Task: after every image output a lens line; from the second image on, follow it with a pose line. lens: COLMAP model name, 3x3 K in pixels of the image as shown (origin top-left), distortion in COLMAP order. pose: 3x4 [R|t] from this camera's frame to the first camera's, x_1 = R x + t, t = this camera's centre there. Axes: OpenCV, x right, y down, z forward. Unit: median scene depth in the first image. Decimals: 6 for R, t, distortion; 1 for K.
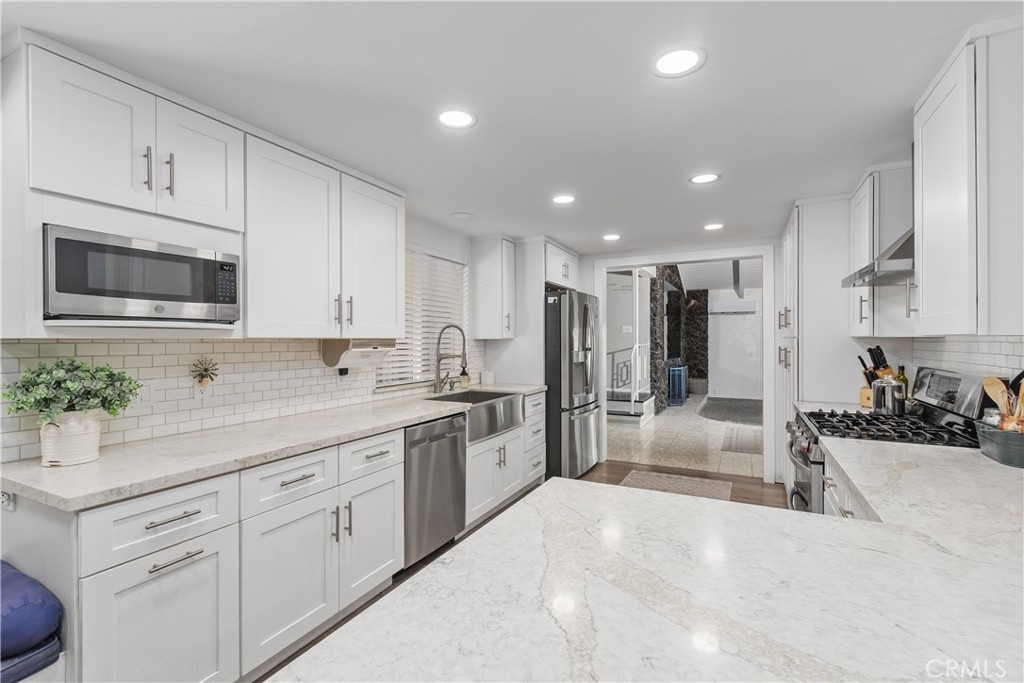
lens RADIAL K [[466.4, 0, 510.5], [0, 466.4, 338.2], [0, 0, 1]] dist [0.000116, -0.000452]
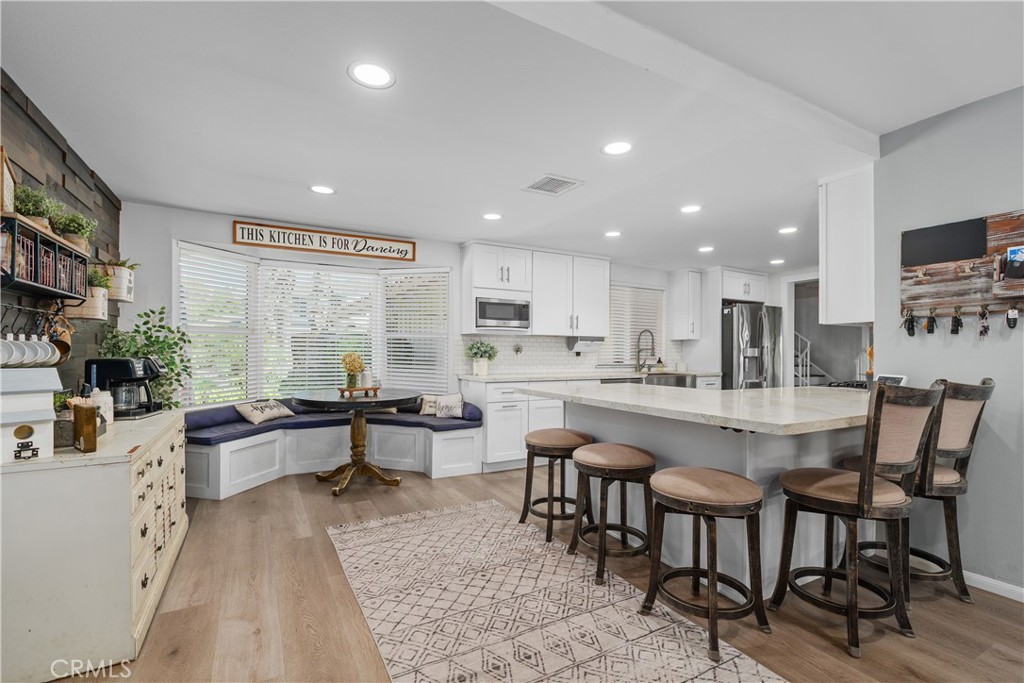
lens RADIAL K [[466.4, 0, 516.4], [0, 466.4, 347.3], [0, 0, 1]] dist [0.000116, -0.000452]
pose [[0.833397, -0.000209, -0.552675, 0.675487], [-0.005593, 0.999946, -0.008813, 0.084011], [0.552647, 0.010436, 0.833350, -1.024318]]
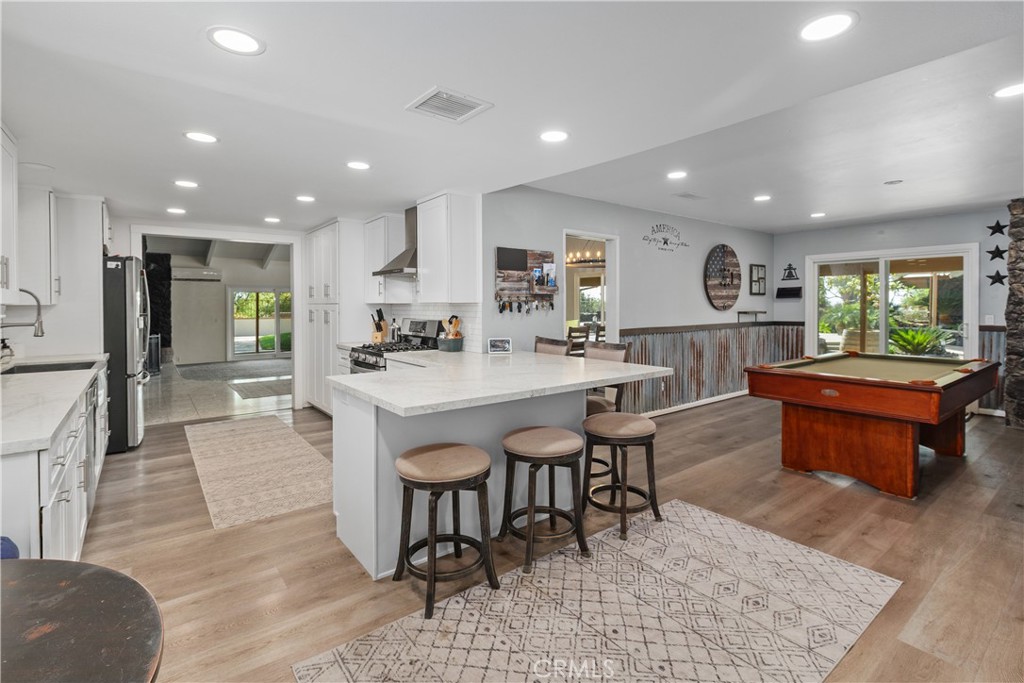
lens RADIAL K [[466.4, 0, 511.9], [0, 466.4, 310.7], [0, 0, 1]] dist [0.000116, -0.000452]
pose [[0.433475, -0.012366, 0.901081, -0.861081], [0.001175, 0.999913, 0.013156, 0.003298], [-0.901165, -0.004644, 0.433452, -0.342945]]
